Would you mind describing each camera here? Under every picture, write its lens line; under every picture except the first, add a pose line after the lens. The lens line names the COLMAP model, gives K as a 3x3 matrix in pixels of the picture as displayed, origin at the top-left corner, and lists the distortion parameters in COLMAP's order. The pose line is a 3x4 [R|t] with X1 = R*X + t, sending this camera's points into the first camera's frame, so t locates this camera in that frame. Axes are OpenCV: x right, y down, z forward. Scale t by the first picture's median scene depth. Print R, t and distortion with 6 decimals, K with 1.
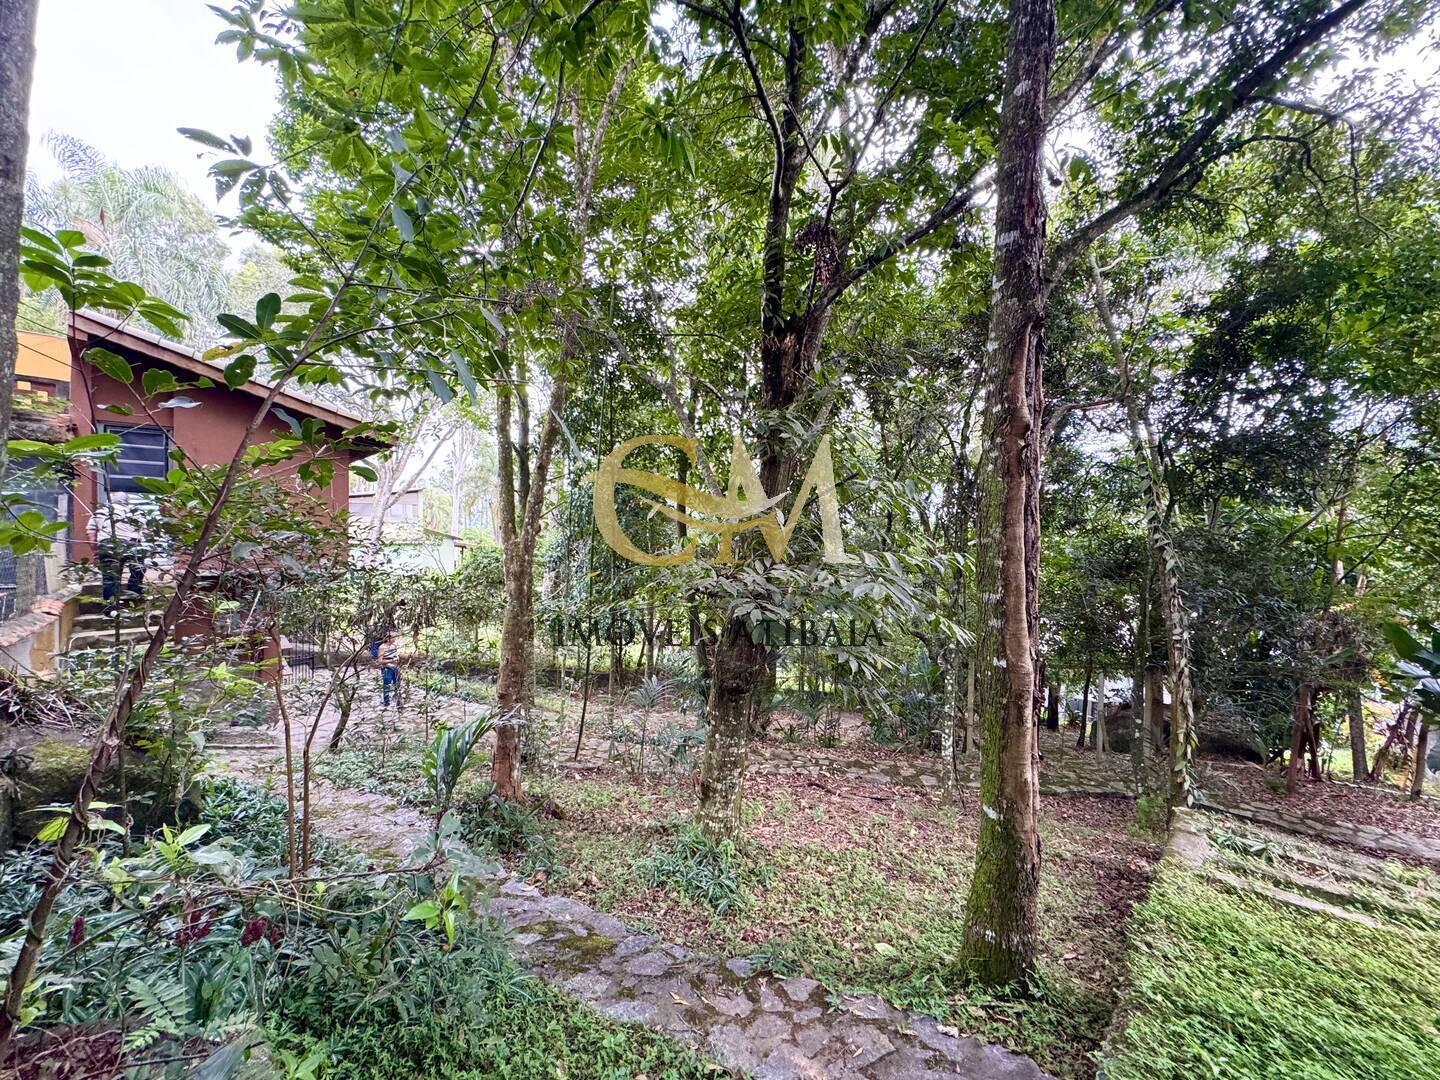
lens RADIAL K [[577.7, 0, 719.6], [0, 577.7, 540.1], [0, 0, 1]] dist [-0.001812, -0.000241]
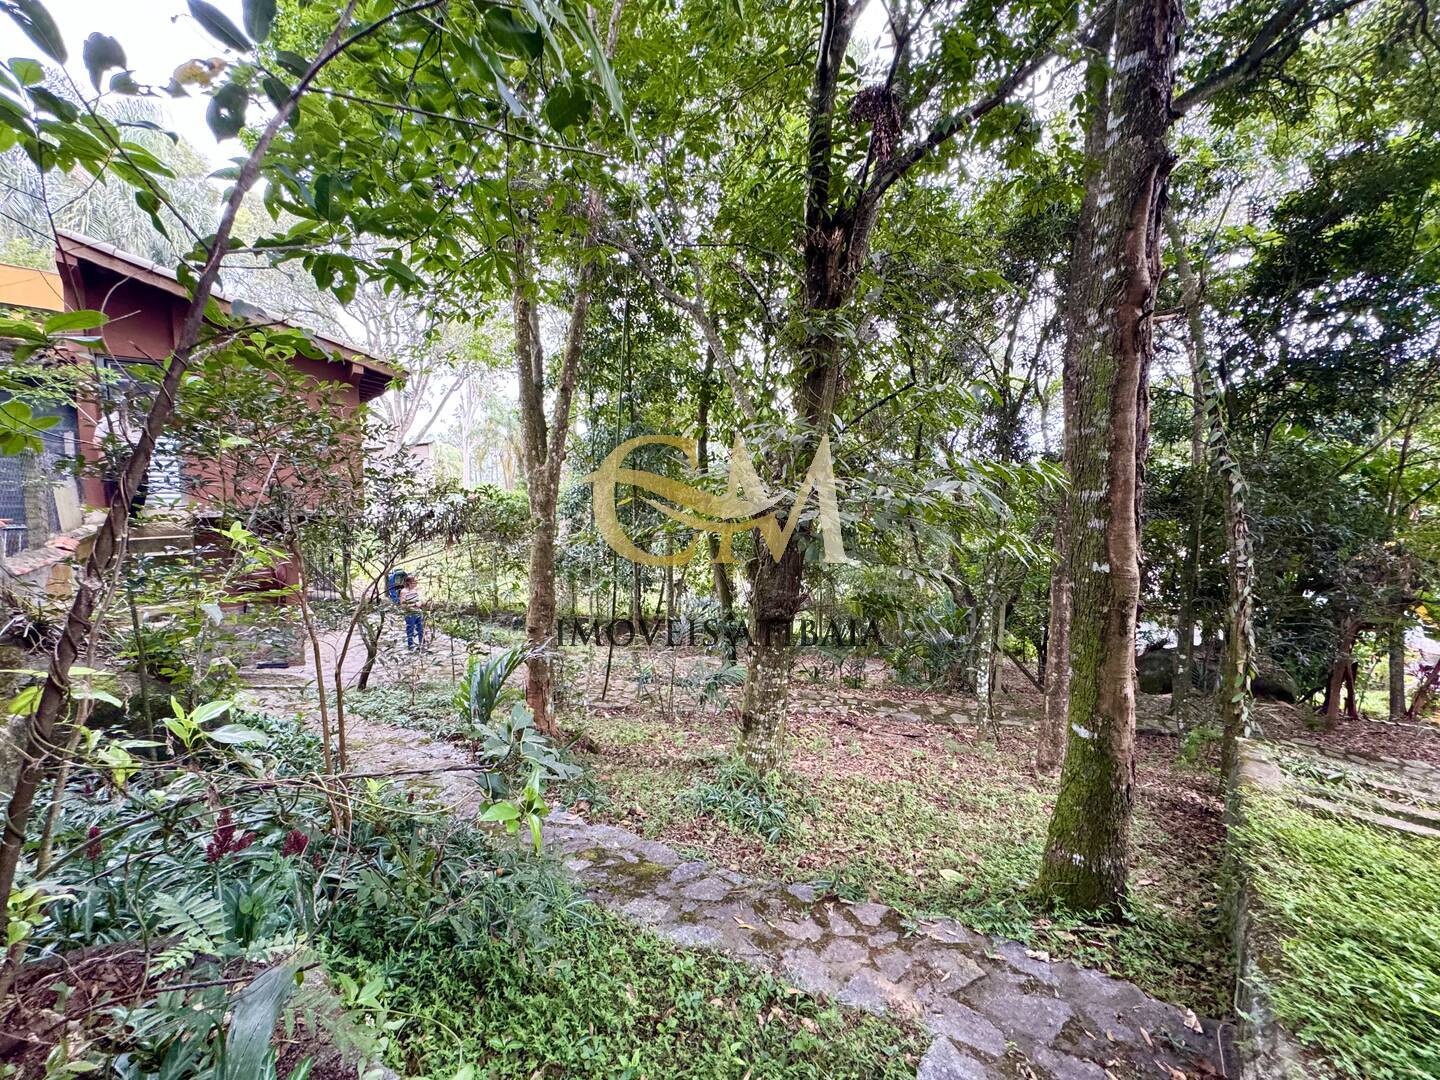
lens RADIAL K [[577.7, 0, 720.4], [0, 577.7, 540.0], [0, 0, 1]] dist [-0.001812, -0.000241]
pose [[0.999815, -0.010001, -0.016451, -0.063800], [0.011263, 0.996848, 0.078528, 0.067623], [0.015613, -0.078698, 0.996776, 0.076089]]
